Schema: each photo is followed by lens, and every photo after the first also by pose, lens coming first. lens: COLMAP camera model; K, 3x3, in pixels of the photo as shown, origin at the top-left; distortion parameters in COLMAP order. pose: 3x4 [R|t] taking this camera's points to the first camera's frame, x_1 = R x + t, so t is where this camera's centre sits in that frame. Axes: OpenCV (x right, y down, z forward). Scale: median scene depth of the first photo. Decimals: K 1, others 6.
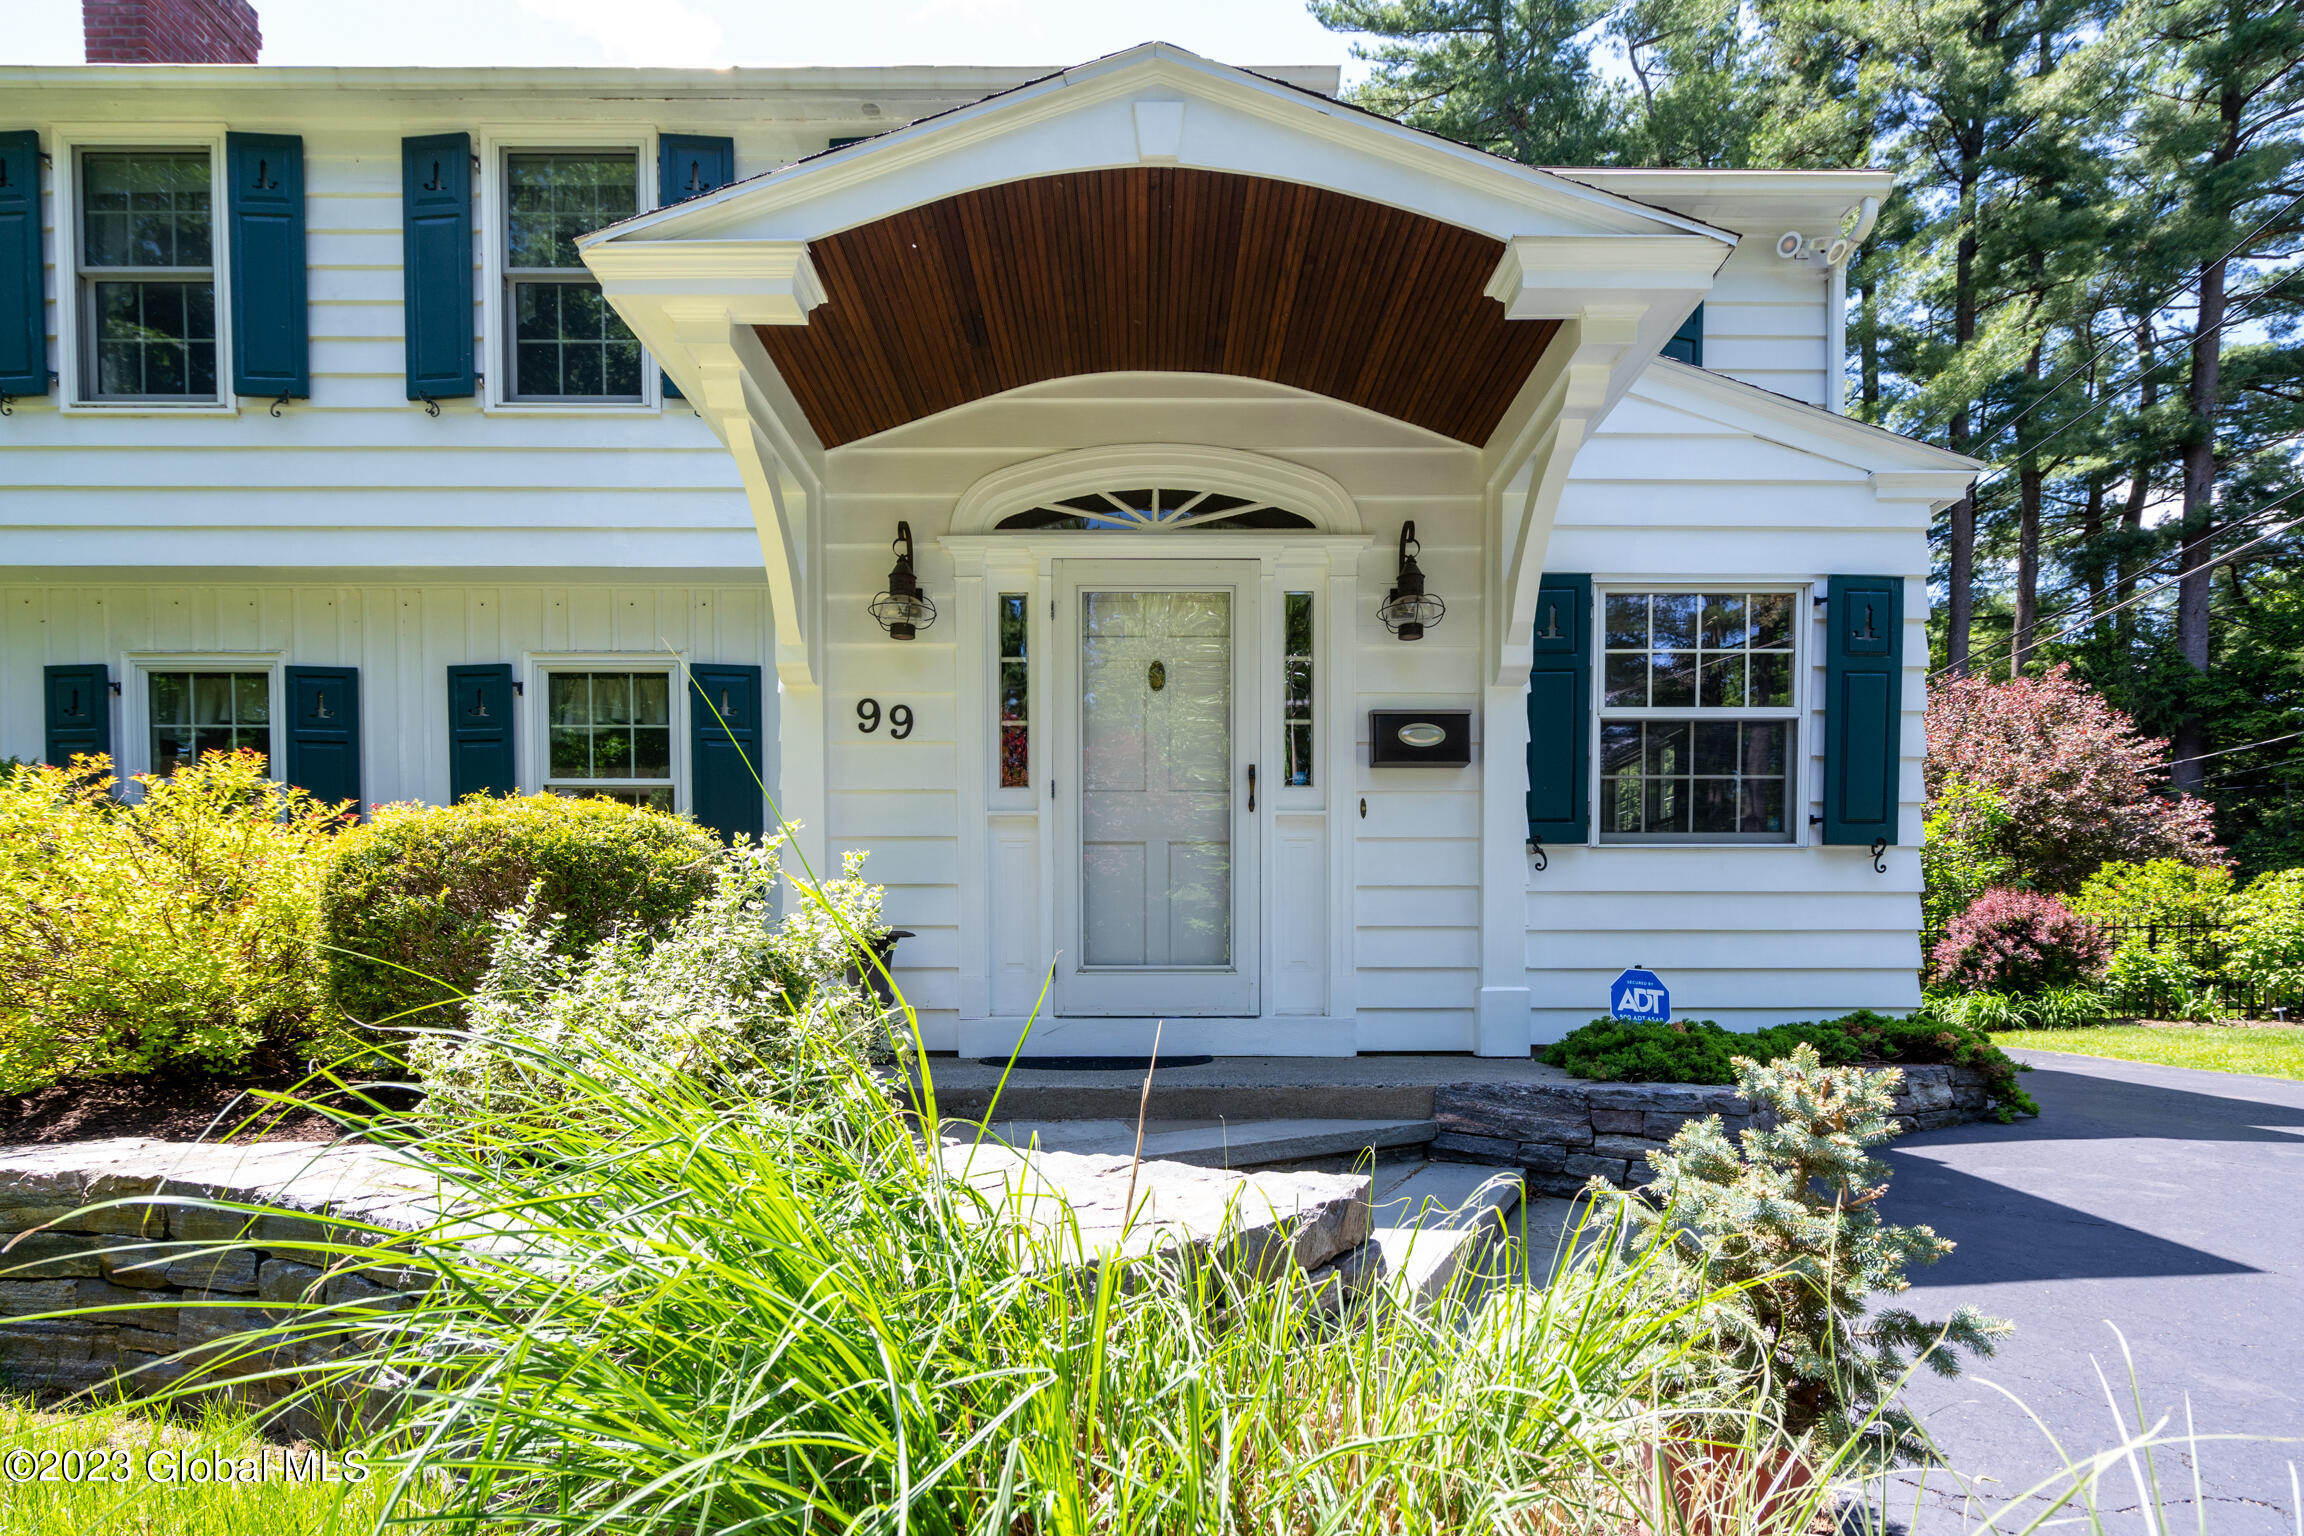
lens RADIAL K [[1086.9, 0, 1155.7], [0, 1086.9, 1013.6], [0, 0, 1]] dist [-0.002319, 0.001881]
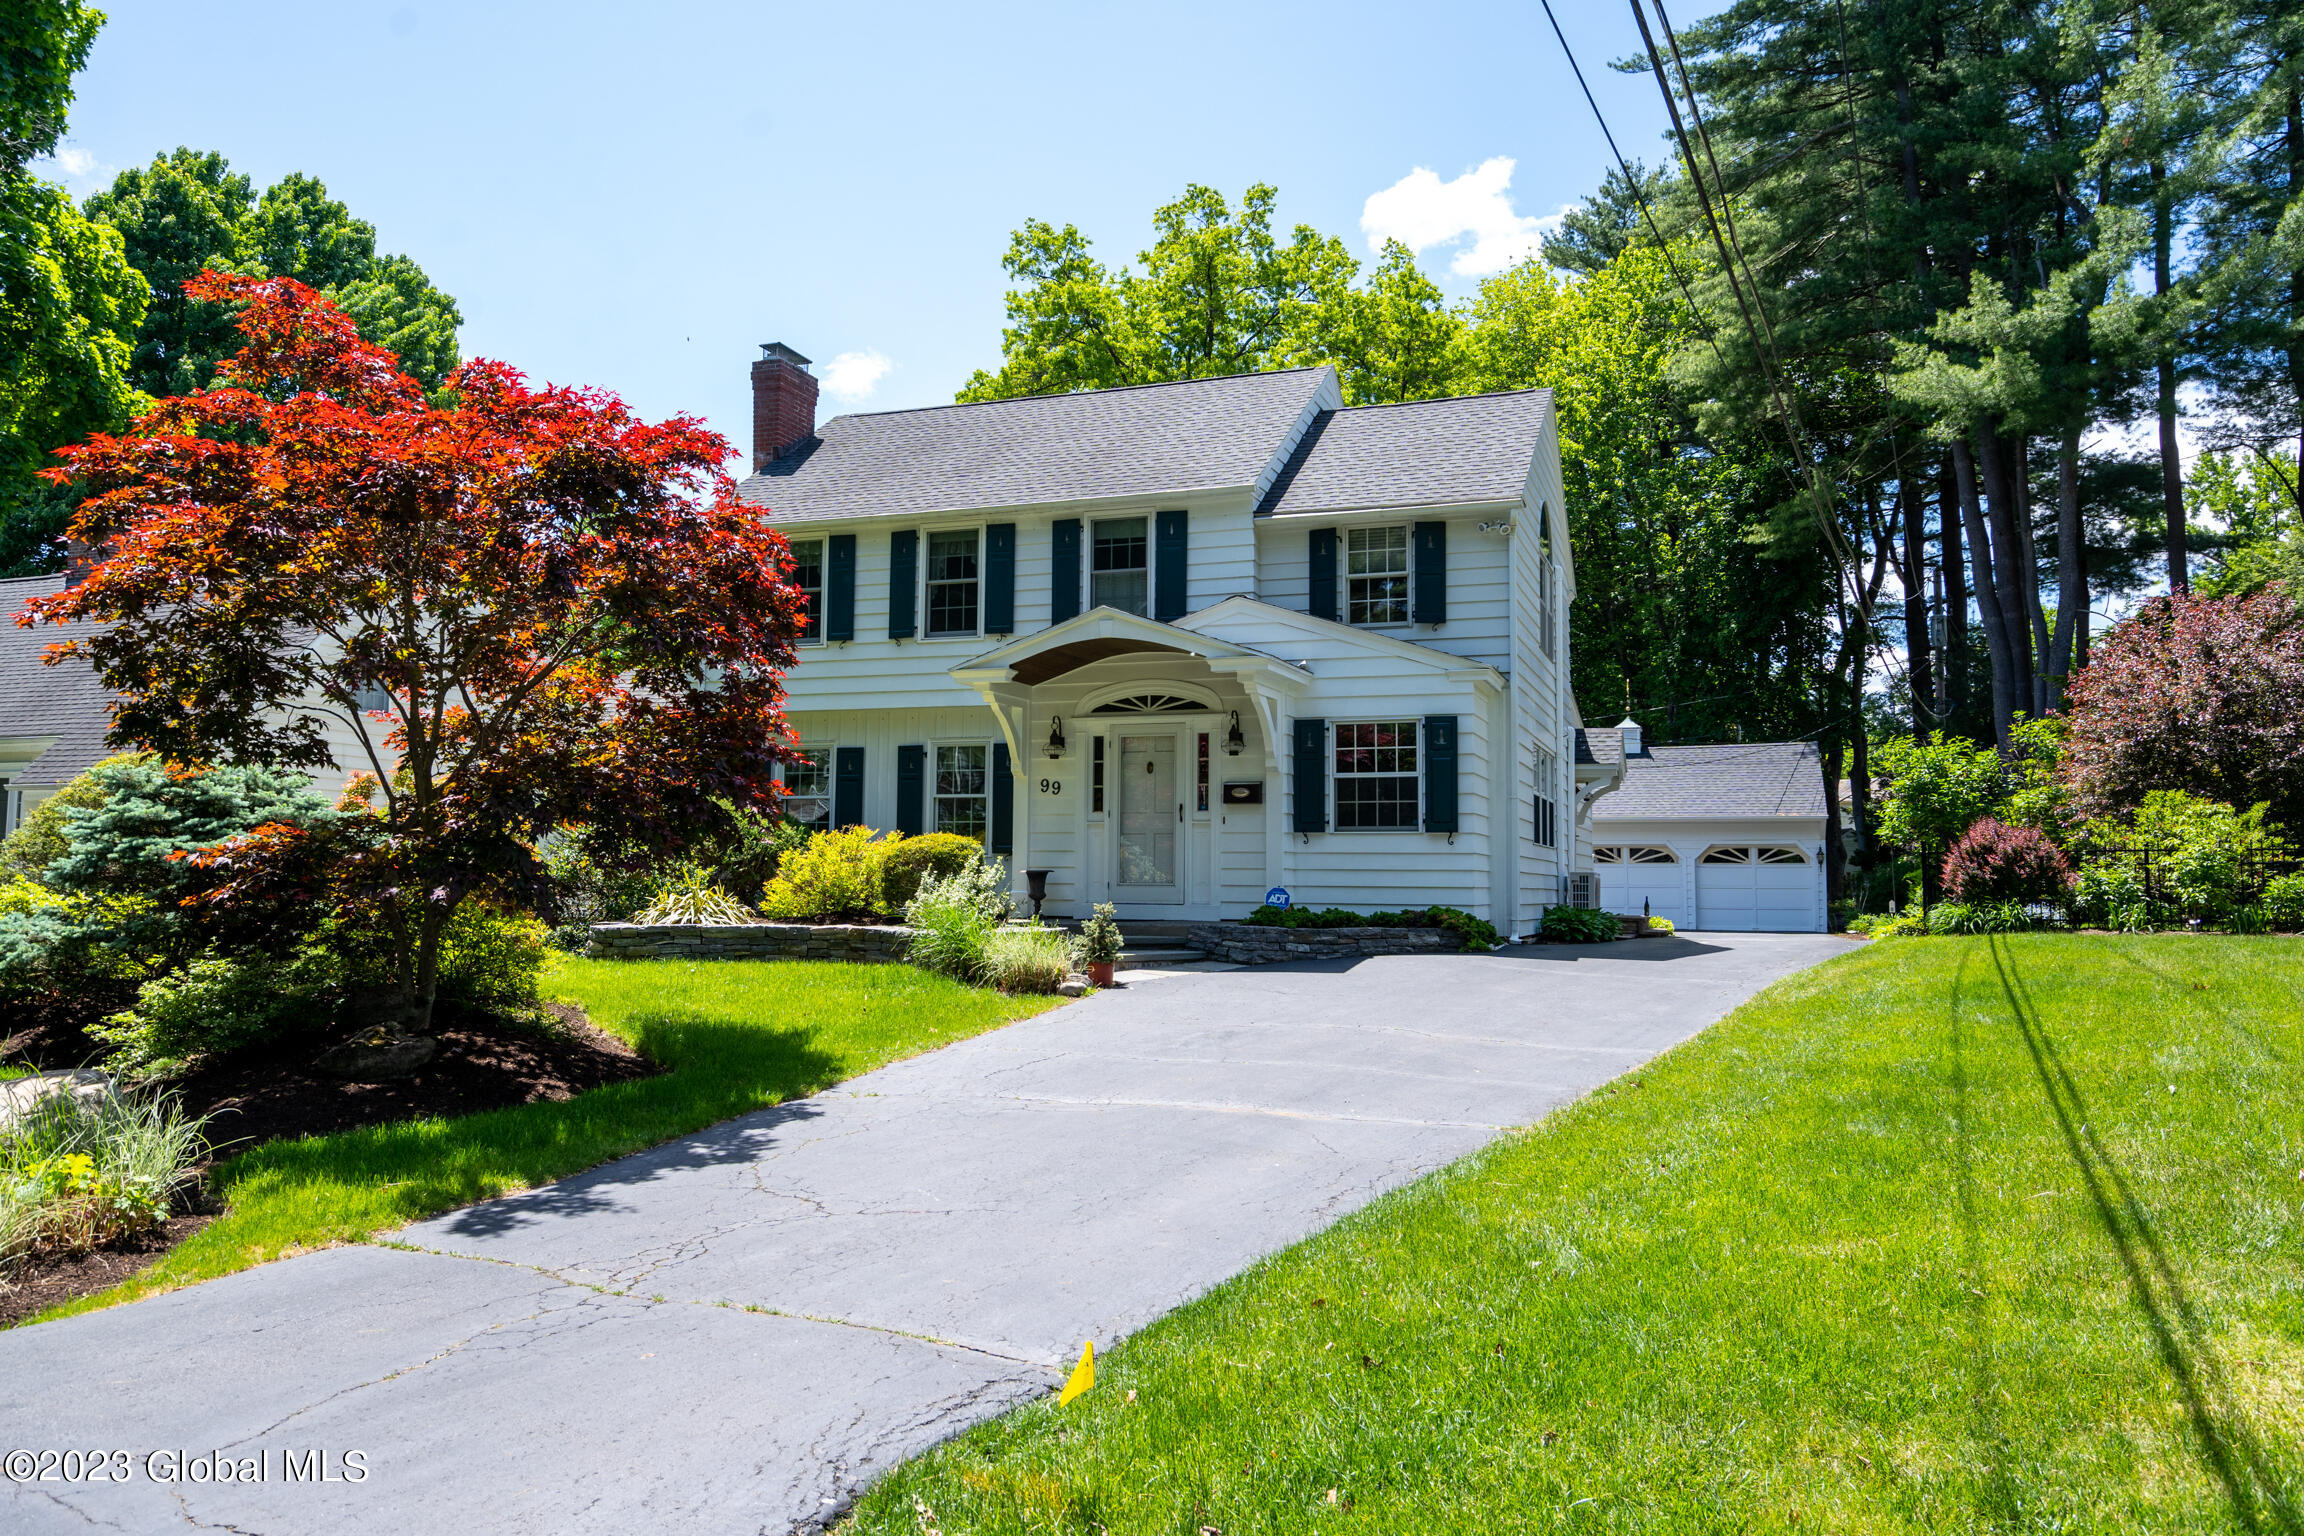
lens RADIAL K [[1558.4, 0, 1152.0], [0, 1558.4, 768.0], [0, 0, 1]] dist [0.005424, 0.001845]
pose [[0.931700, -0.014571, -0.362936, 1.316359], [-0.020234, 0.995561, -0.091914, 0.022738], [0.362664, 0.092980, 0.927270, -2.346754]]
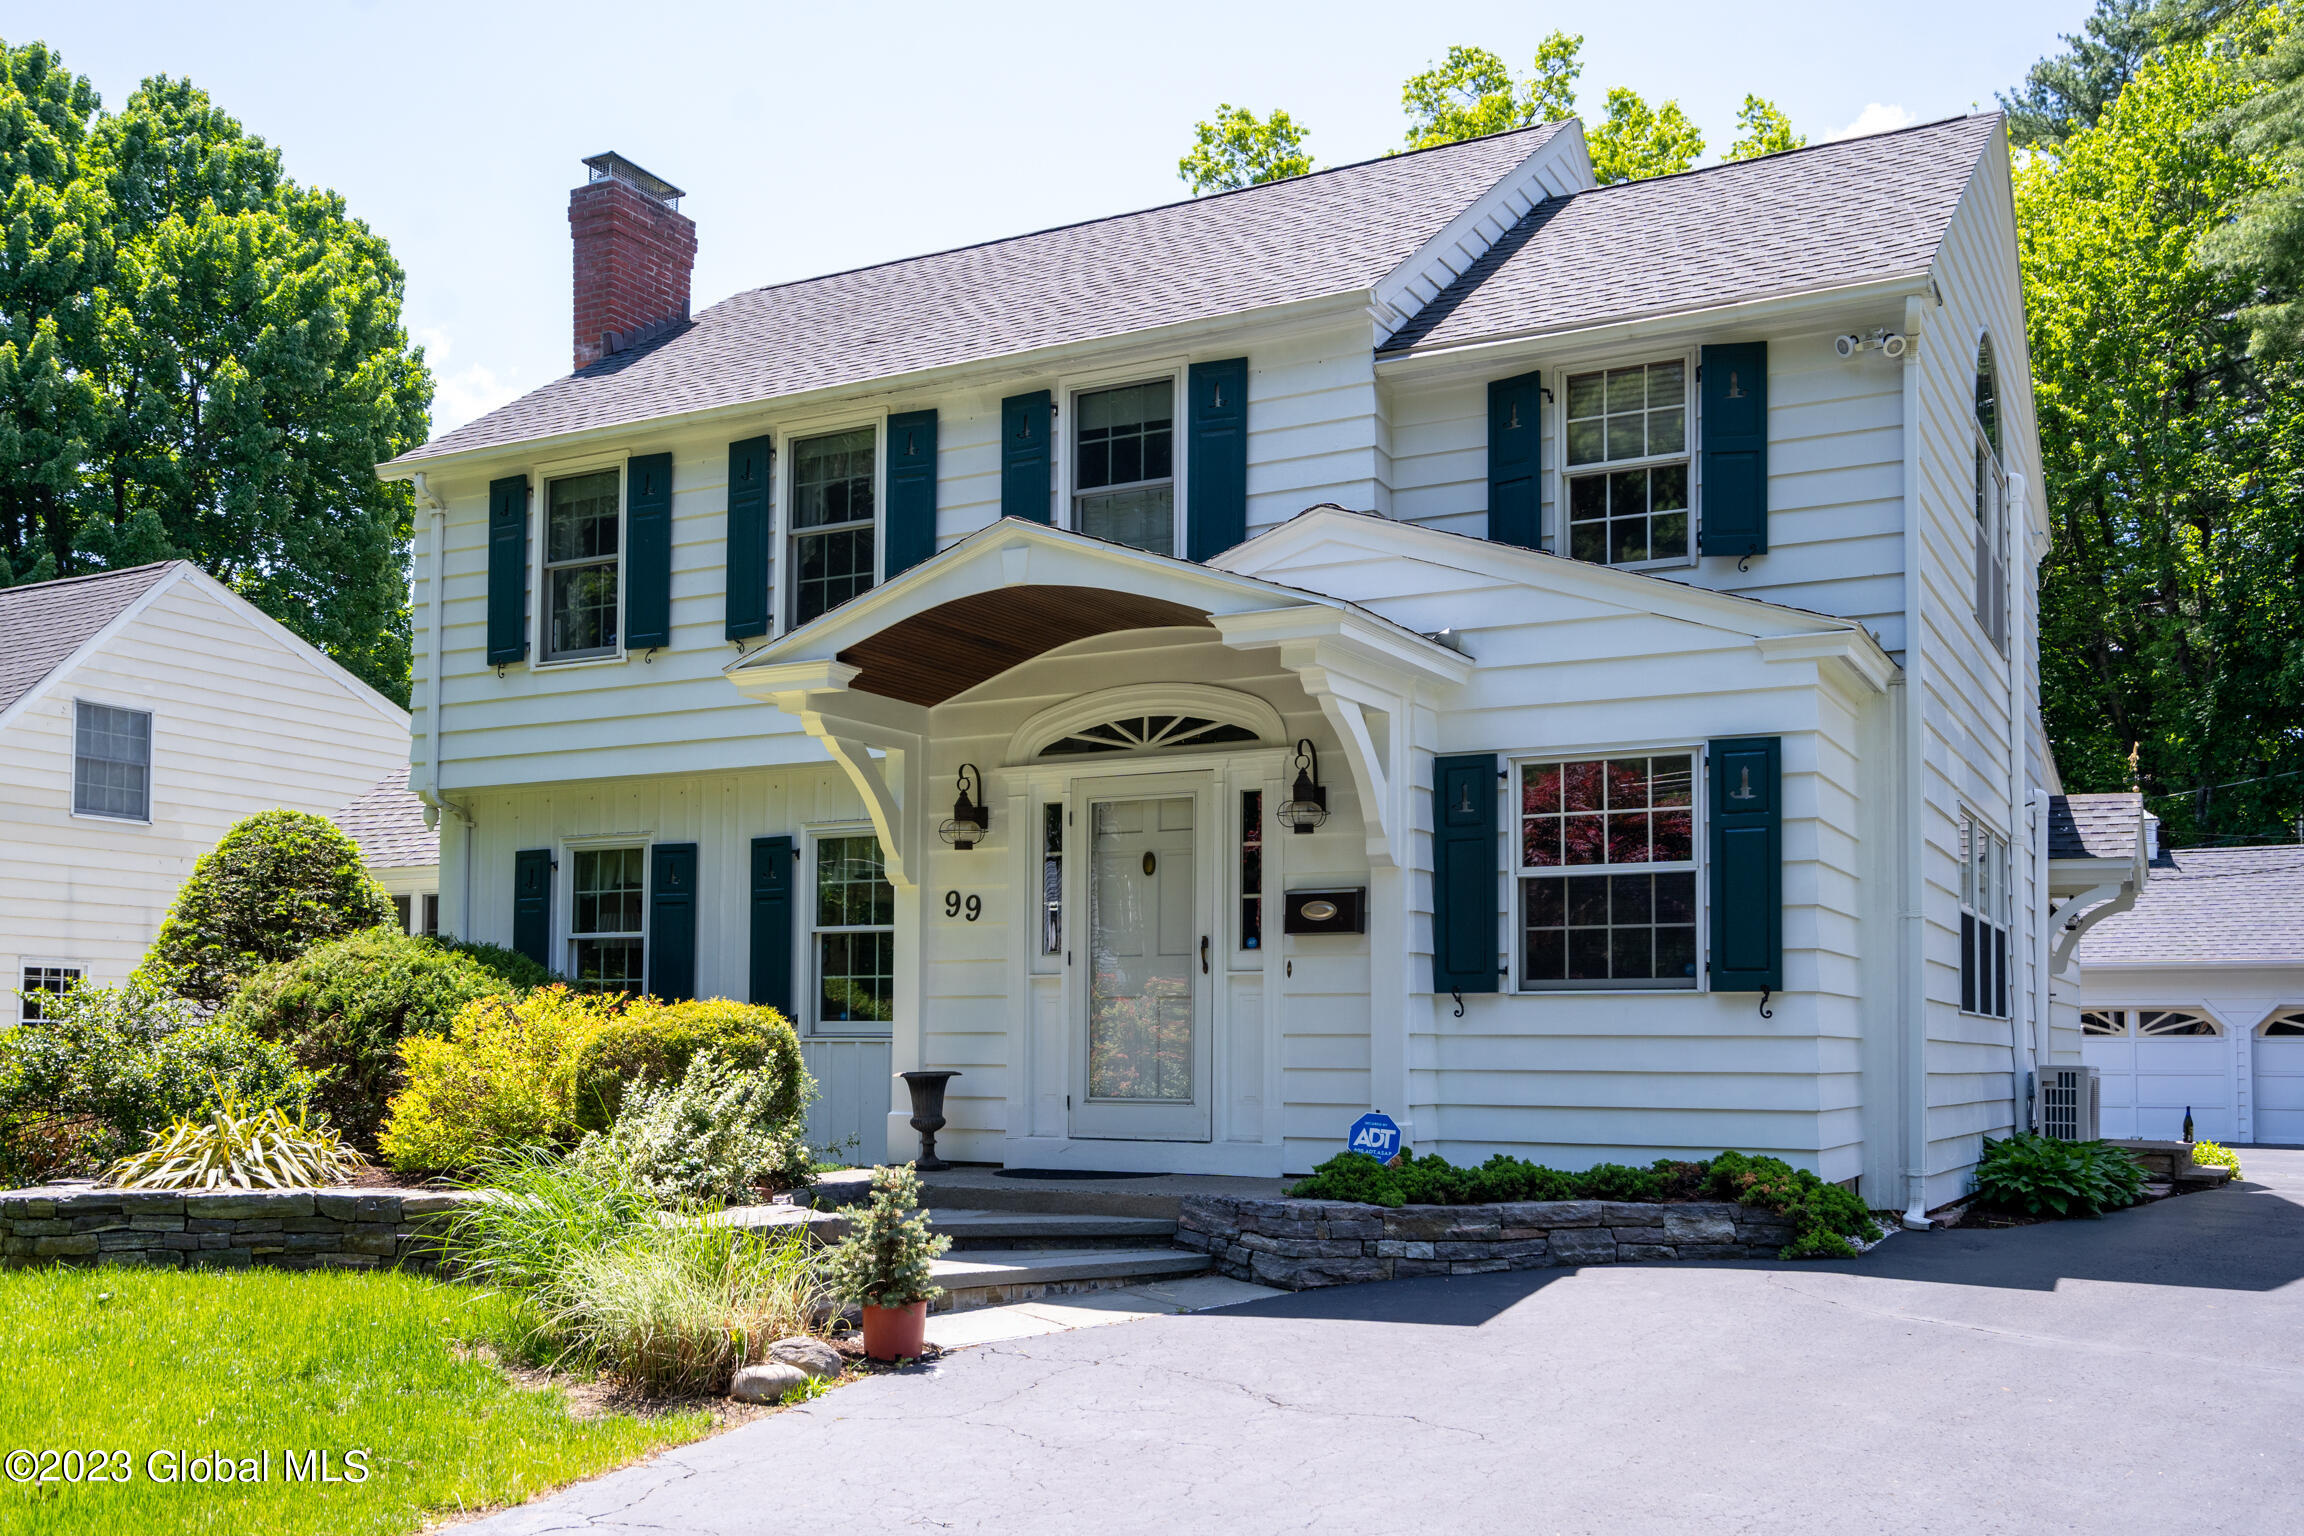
lens RADIAL K [[2022.4, 0, 1248.4], [0, 2022.4, 963.2], [0, 0, 1]] dist [0.020319, -0.000213]
pose [[0.885804, -0.015301, -0.463807, 1.167295], [-0.018440, 0.997506, -0.068125, -0.042752], [0.463693, 0.068899, 0.883313, -0.972353]]
